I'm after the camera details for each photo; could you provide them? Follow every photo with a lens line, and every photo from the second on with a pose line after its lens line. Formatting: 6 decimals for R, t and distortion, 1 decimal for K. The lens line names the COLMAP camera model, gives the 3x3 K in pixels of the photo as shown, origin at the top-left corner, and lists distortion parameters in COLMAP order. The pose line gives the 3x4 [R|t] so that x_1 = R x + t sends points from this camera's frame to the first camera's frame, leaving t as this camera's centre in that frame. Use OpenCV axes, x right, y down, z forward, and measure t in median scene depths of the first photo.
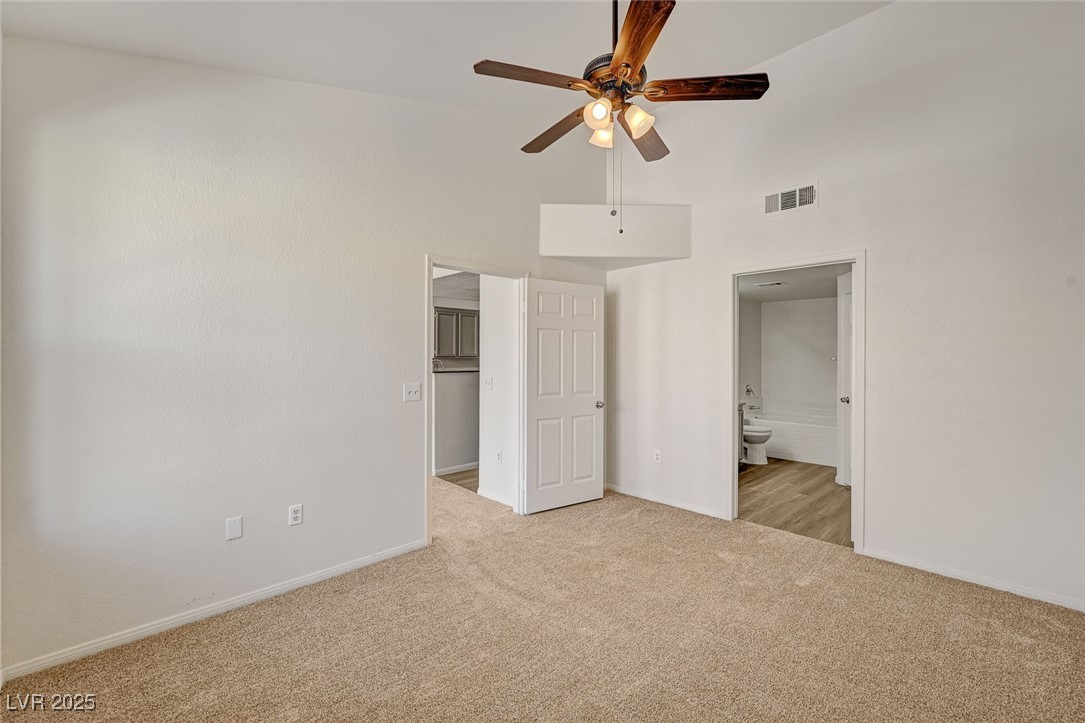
lens RADIAL K [[473.0, 0, 538.8], [0, 473.0, 363.4], [0, 0, 1]] dist [0.003638, -0.000018]
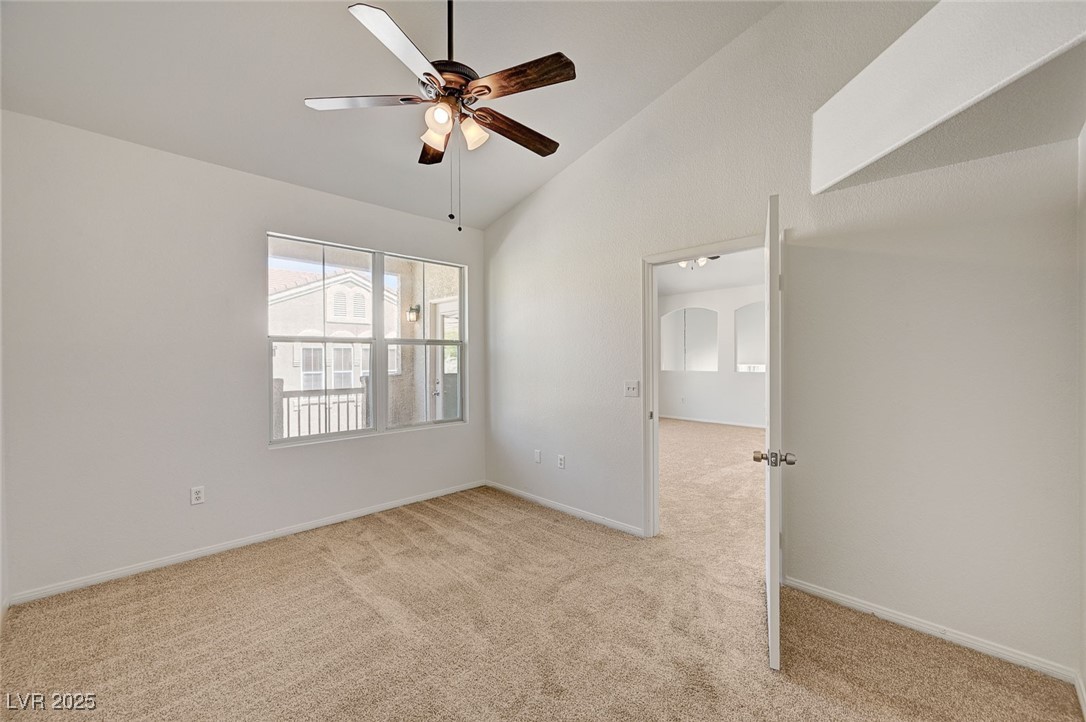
lens RADIAL K [[434.2, 0, 545.0], [0, 434.2, 358.9], [0, 0, 1]] dist [0.000539, 0.000078]
pose [[0.015745, 0.008060, -0.999844, 0.723510], [-0.003215, 0.999963, 0.008011, -0.014391], [0.999871, 0.003088, 0.015771, 0.779979]]
